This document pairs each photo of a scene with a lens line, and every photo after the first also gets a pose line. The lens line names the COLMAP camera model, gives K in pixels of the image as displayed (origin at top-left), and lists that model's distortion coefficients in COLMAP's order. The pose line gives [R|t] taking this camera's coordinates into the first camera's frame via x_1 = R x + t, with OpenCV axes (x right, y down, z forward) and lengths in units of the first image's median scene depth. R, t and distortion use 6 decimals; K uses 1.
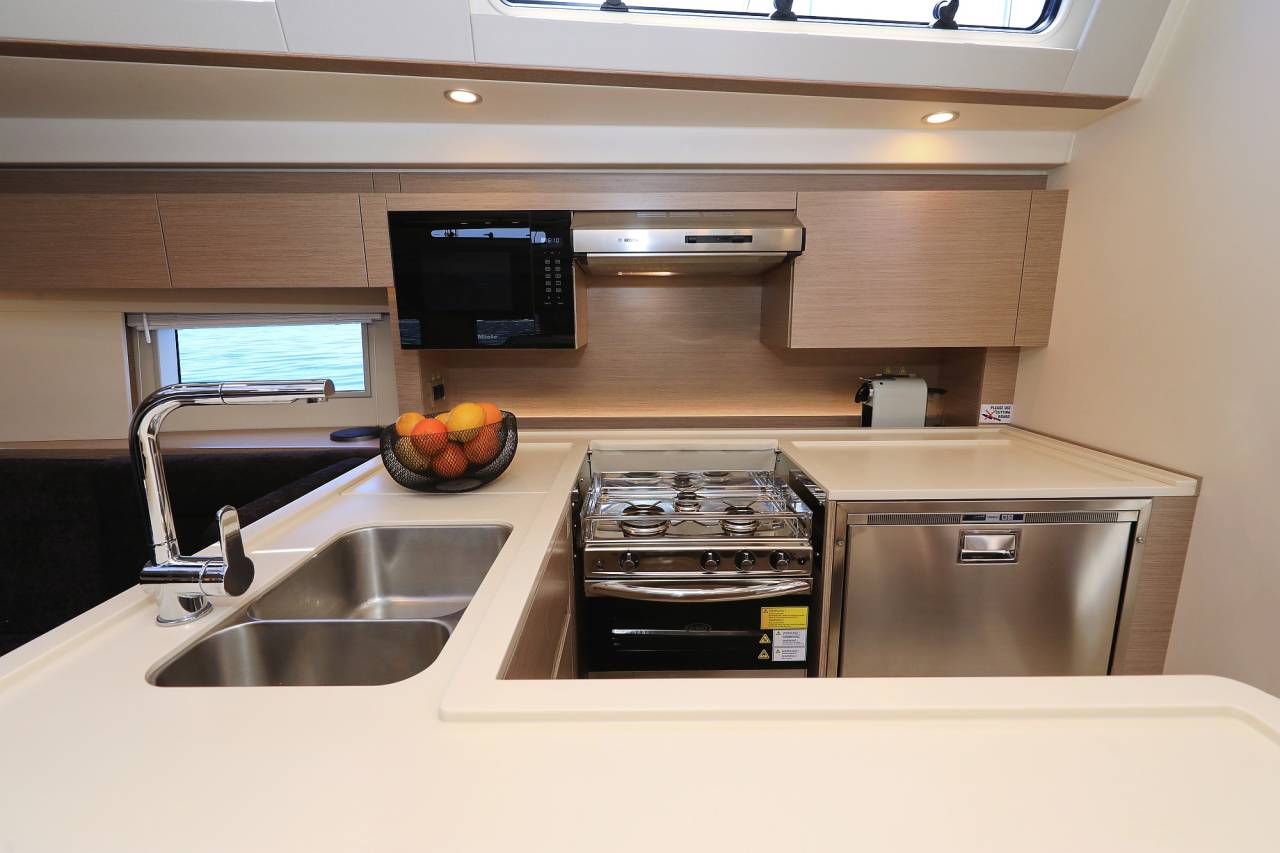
lens RADIAL K [[555.5, 0, 640.4], [0, 555.5, 426.1], [0, 0, 1]] dist [0.001245, -0.000071]
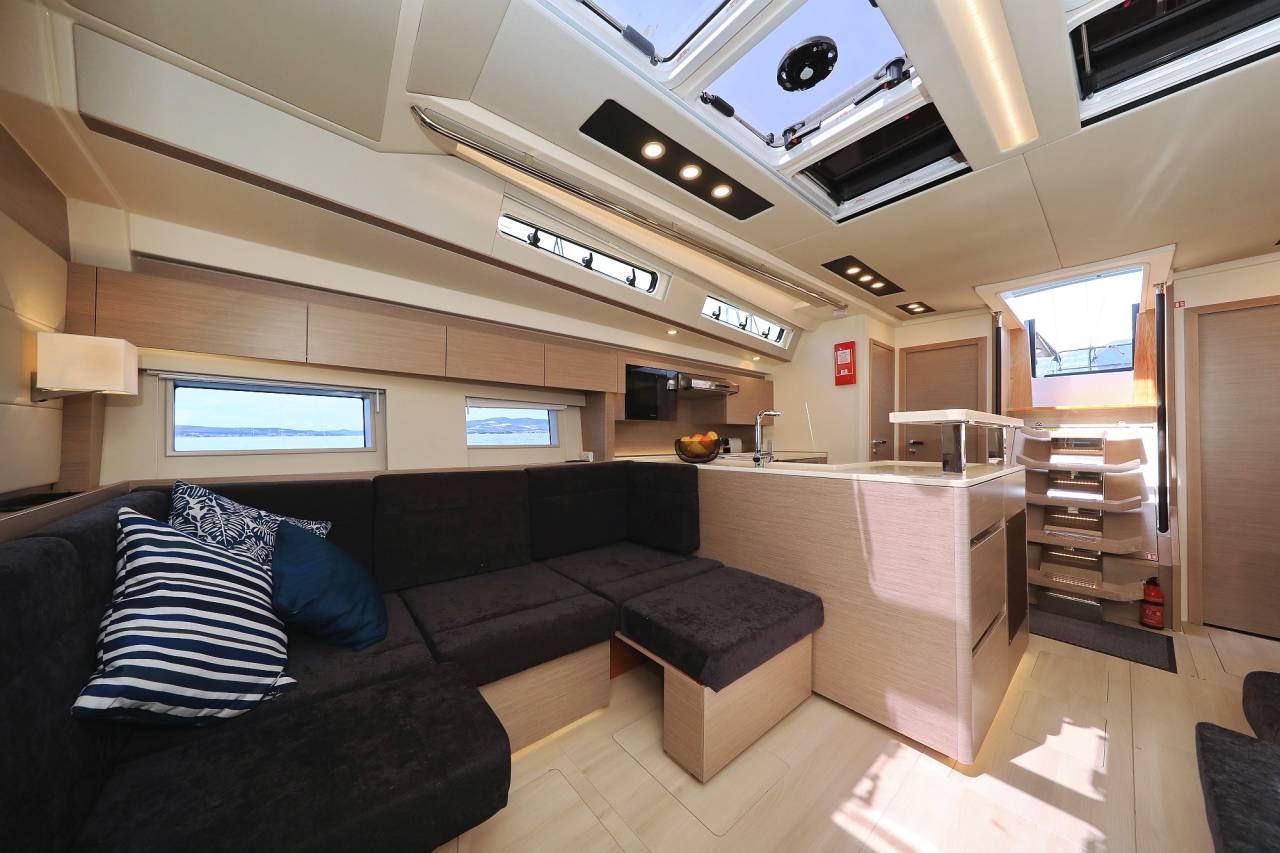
lens RADIAL K [[405.6, 0, 644.9], [0, 405.6, 428.5], [0, 0, 1]] dist [0.001000, -0.000230]
pose [[0.778699, 0.021939, 0.627013, -1.694102], [0.096075, 0.983431, -0.153728, 0.206458], [-0.619997, 0.179948, 0.763690, -0.441488]]
